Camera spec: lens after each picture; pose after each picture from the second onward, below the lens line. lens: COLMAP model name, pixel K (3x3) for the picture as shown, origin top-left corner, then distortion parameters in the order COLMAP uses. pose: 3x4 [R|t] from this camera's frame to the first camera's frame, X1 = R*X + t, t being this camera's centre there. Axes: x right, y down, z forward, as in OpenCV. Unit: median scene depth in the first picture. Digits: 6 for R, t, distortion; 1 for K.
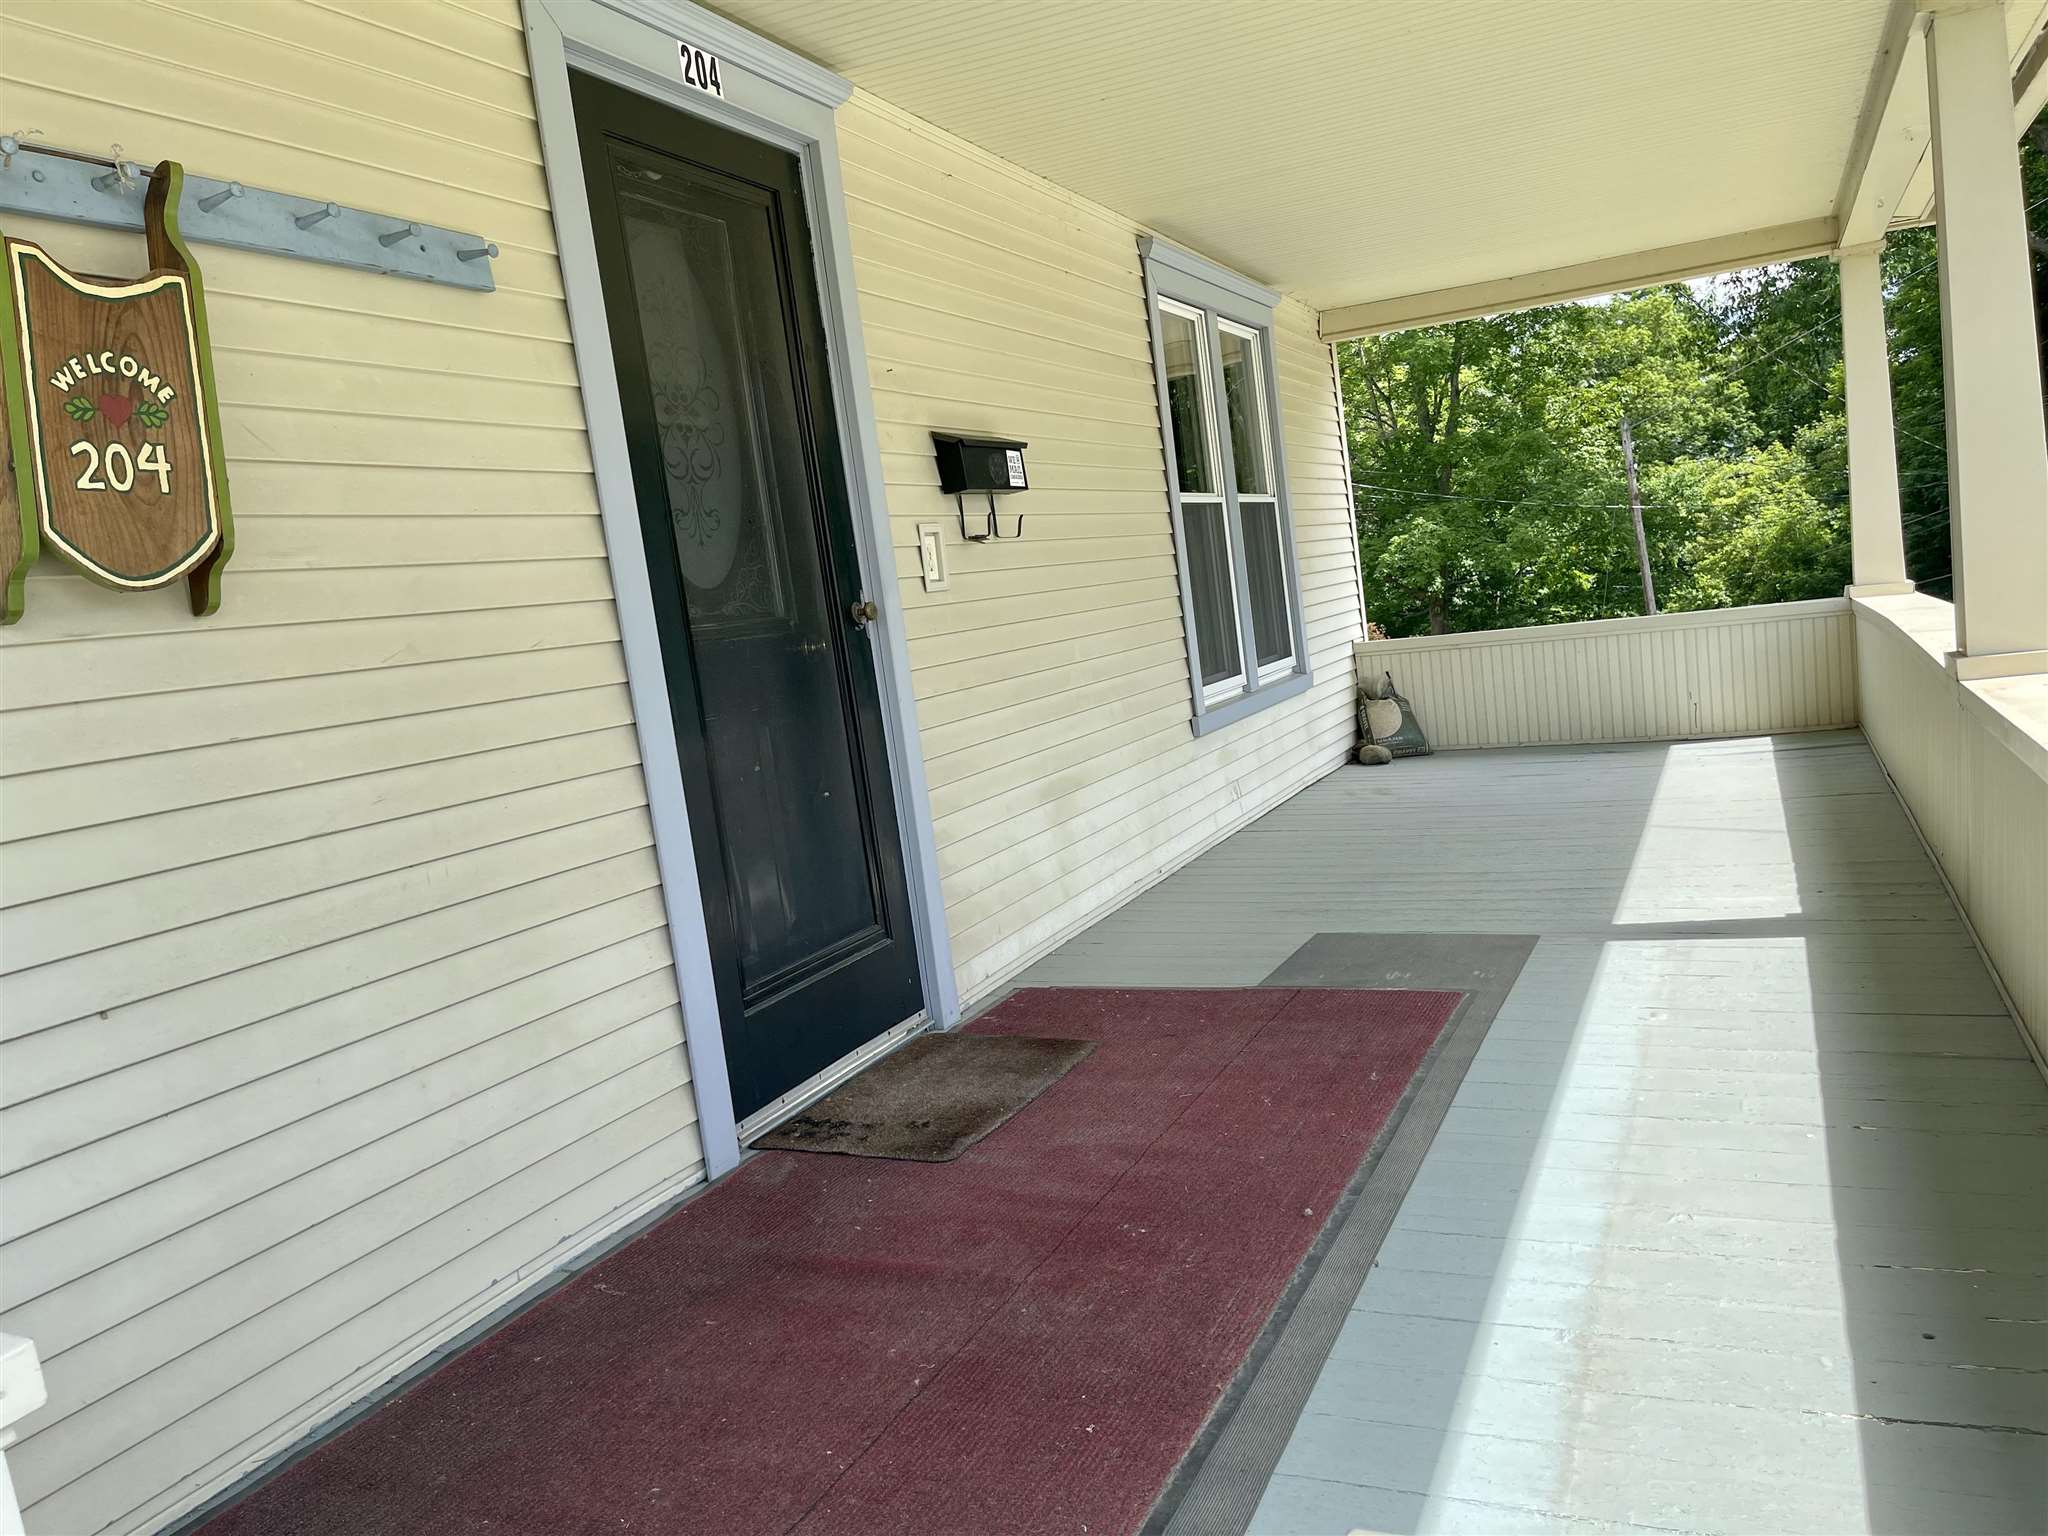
lens RADIAL K [[1520.6, 0, 1024.0], [0, 1520.6, 768.0], [0, 0, 1]] dist [0.057398, -0.074926]
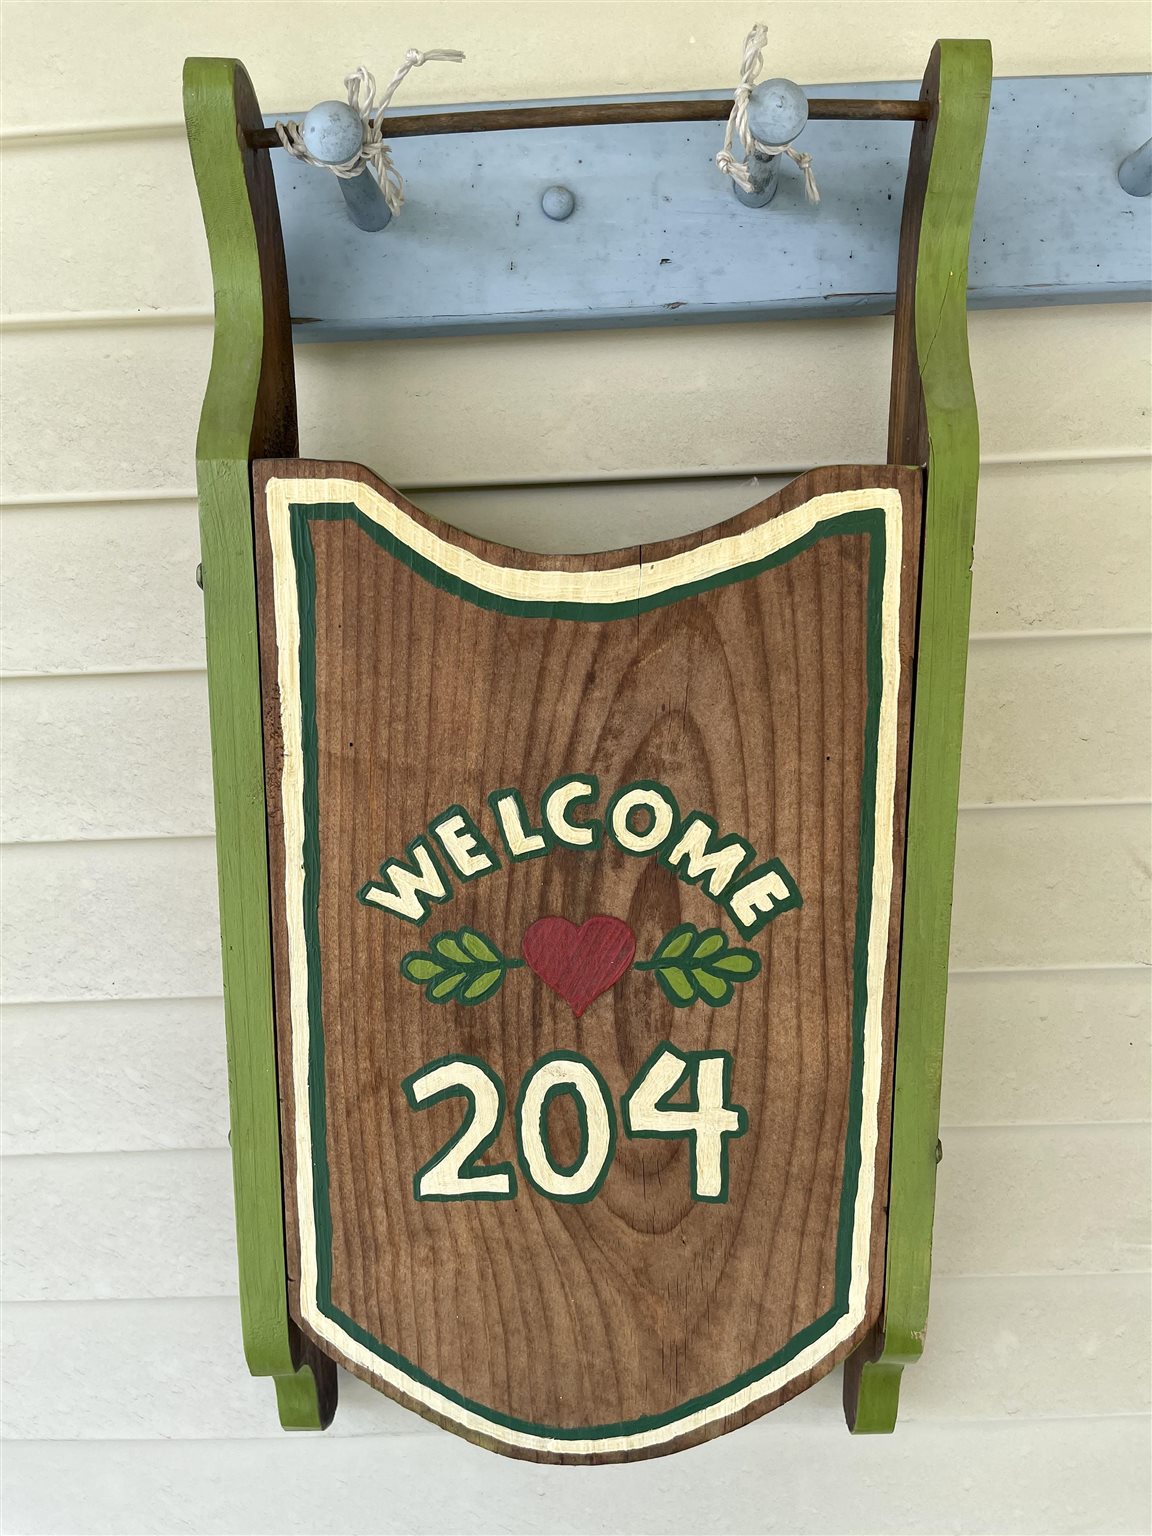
lens RADIAL K [[1140.4, 0, 576.0], [0, 1140.4, 768.0], [0, 0, 1]] dist [0.057398, -0.074926]
pose [[0.413554, 0.234861, -0.879667, -0.391553], [-0.122923, 0.971714, 0.201647, -0.315059], [0.902144, 0.024739, 0.430726, 0.890348]]
